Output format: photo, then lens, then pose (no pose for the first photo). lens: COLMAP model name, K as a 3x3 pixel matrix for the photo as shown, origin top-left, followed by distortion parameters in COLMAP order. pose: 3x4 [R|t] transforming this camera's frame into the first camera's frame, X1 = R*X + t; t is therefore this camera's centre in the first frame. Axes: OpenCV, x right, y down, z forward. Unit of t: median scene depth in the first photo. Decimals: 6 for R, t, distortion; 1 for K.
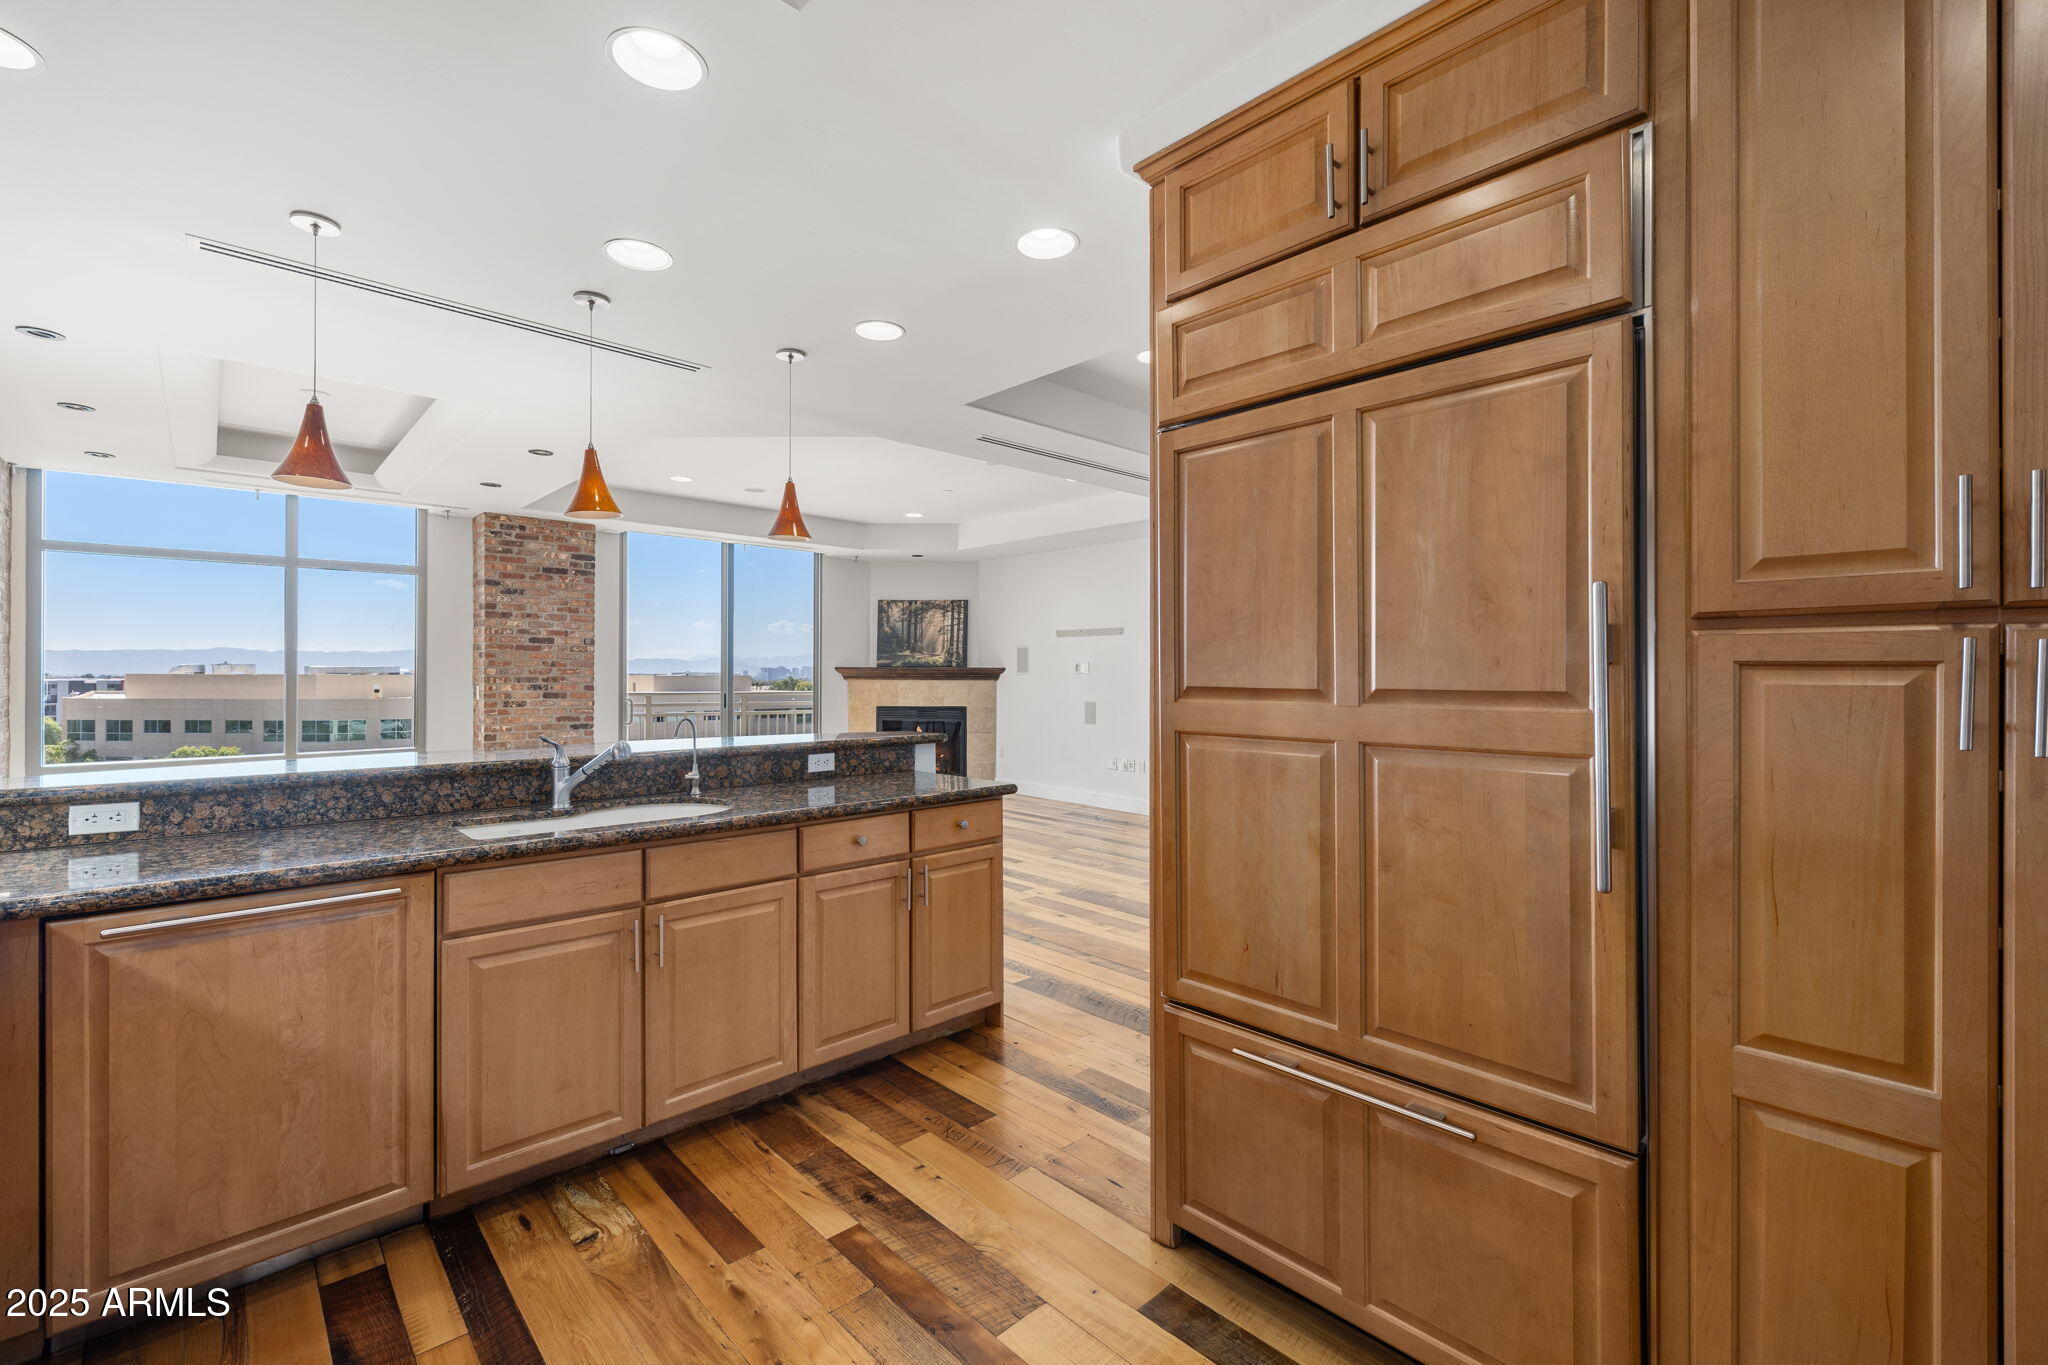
lens RADIAL K [[865.4, 0, 1023.7], [0, 865.4, 677.1], [0, 0, 1]] dist [-0.001473, -0.000144]
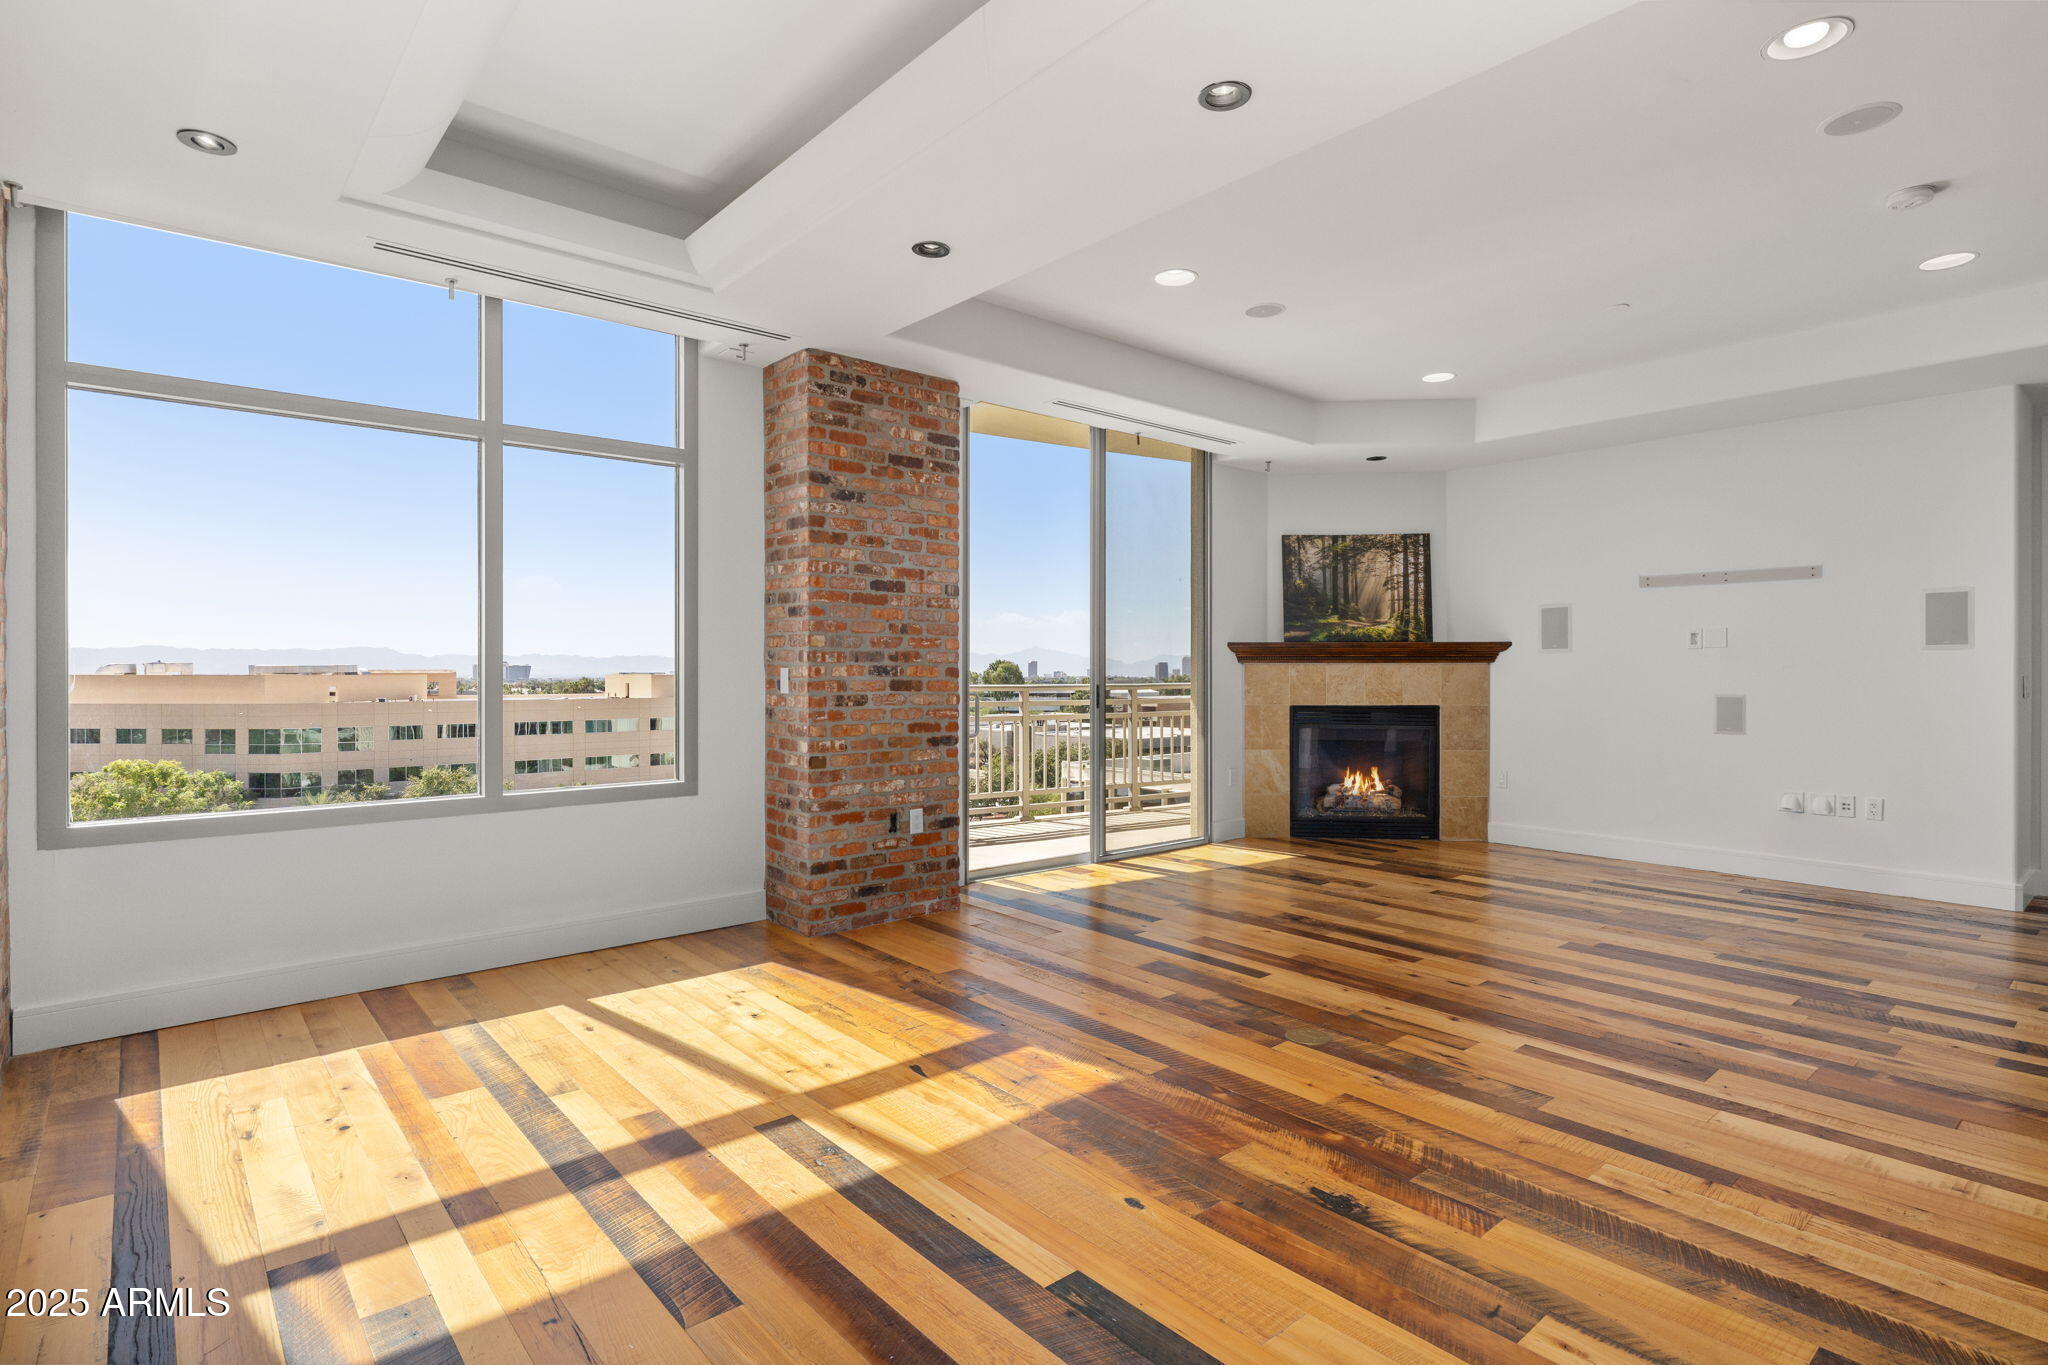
lens RADIAL K [[1036.7, 0, 1024.4], [0, 1036.7, 679.0], [0, 0, 1]] dist [-0.002202, 0.000816]
pose [[0.998919, -0.003876, -0.046319, -0.327786], [0.004034, 0.999986, 0.003310, 0.011409], [0.046306, -0.003493, 0.998921, 0.253622]]
